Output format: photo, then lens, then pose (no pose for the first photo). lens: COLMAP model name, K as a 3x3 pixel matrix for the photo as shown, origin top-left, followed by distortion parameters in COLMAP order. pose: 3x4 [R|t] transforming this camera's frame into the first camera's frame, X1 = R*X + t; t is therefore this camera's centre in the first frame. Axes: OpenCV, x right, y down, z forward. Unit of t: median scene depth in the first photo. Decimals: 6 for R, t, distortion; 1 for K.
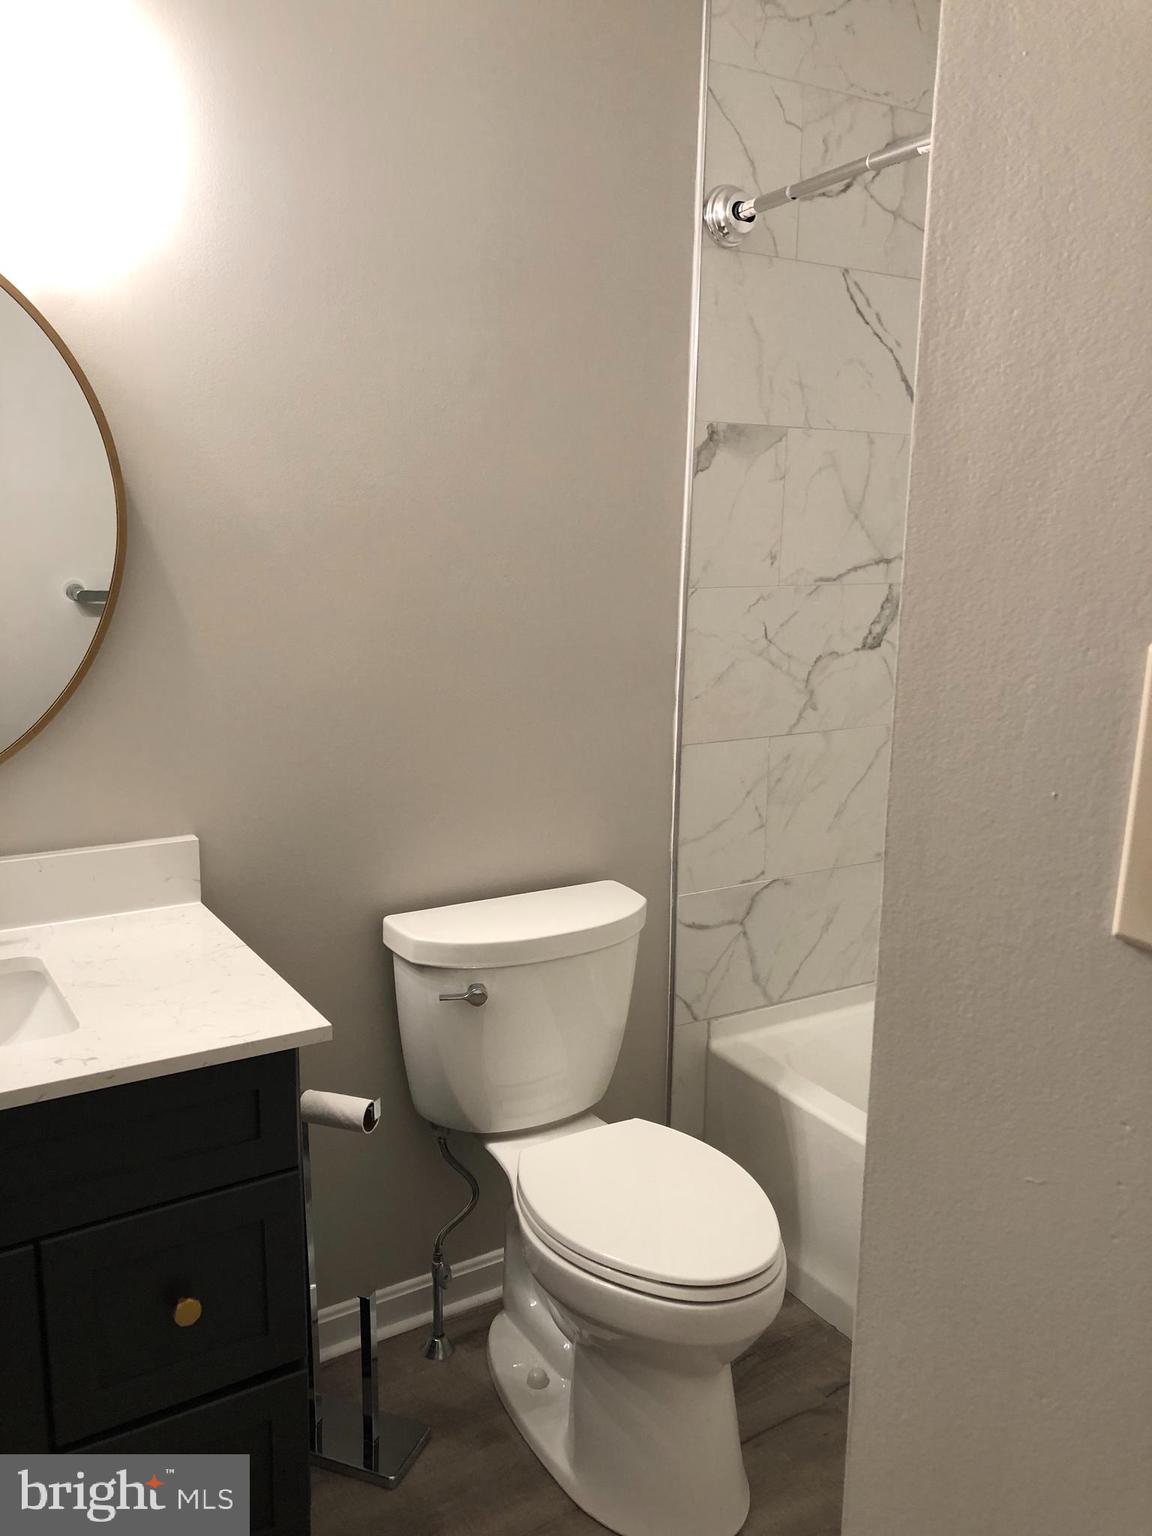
lens RADIAL K [[1240.7, 0, 580.0], [0, 1240.7, 761.1], [0, 0, 1]] dist [0.015265, -0.006562]
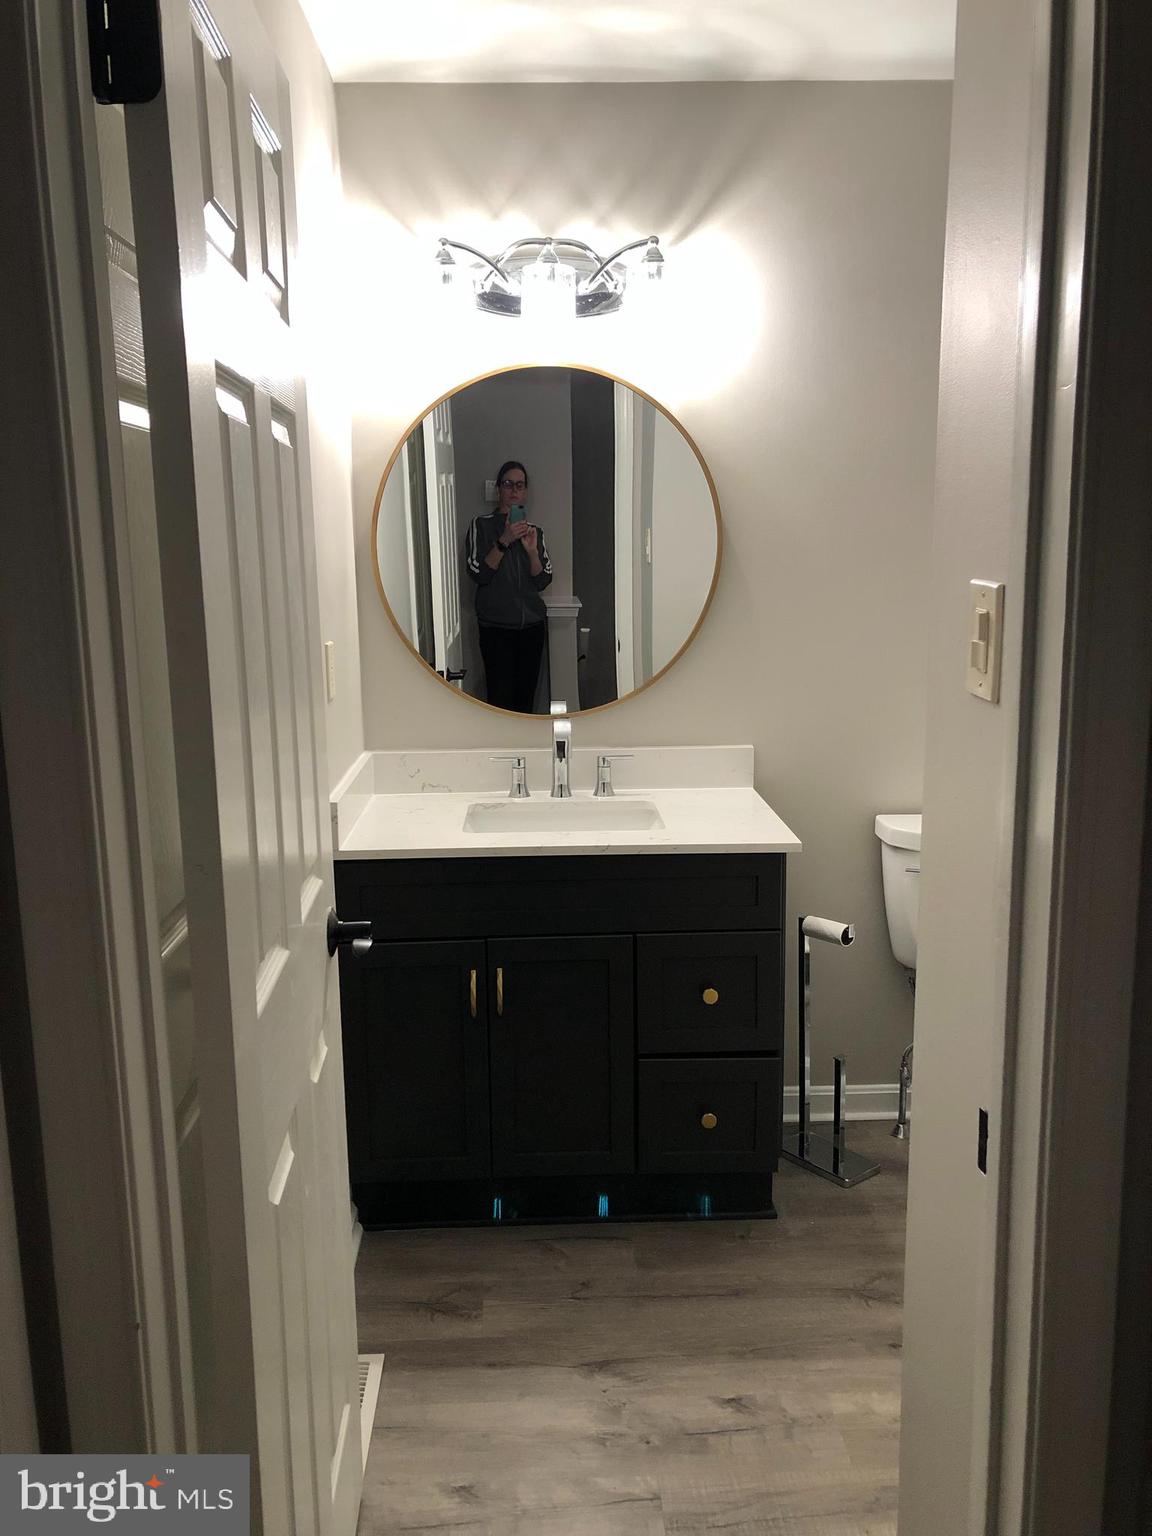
lens RADIAL K [[1240.7, 0, 578.6], [0, 1240.7, 768.7], [0, 0, 1]] dist [0.015265, -0.006562]
pose [[0.862107, 0.061129, -0.503026, 0.266703], [-0.069385, 0.997587, 0.002314, 0.092570], [0.501954, 0.032908, 0.864268, -0.425003]]
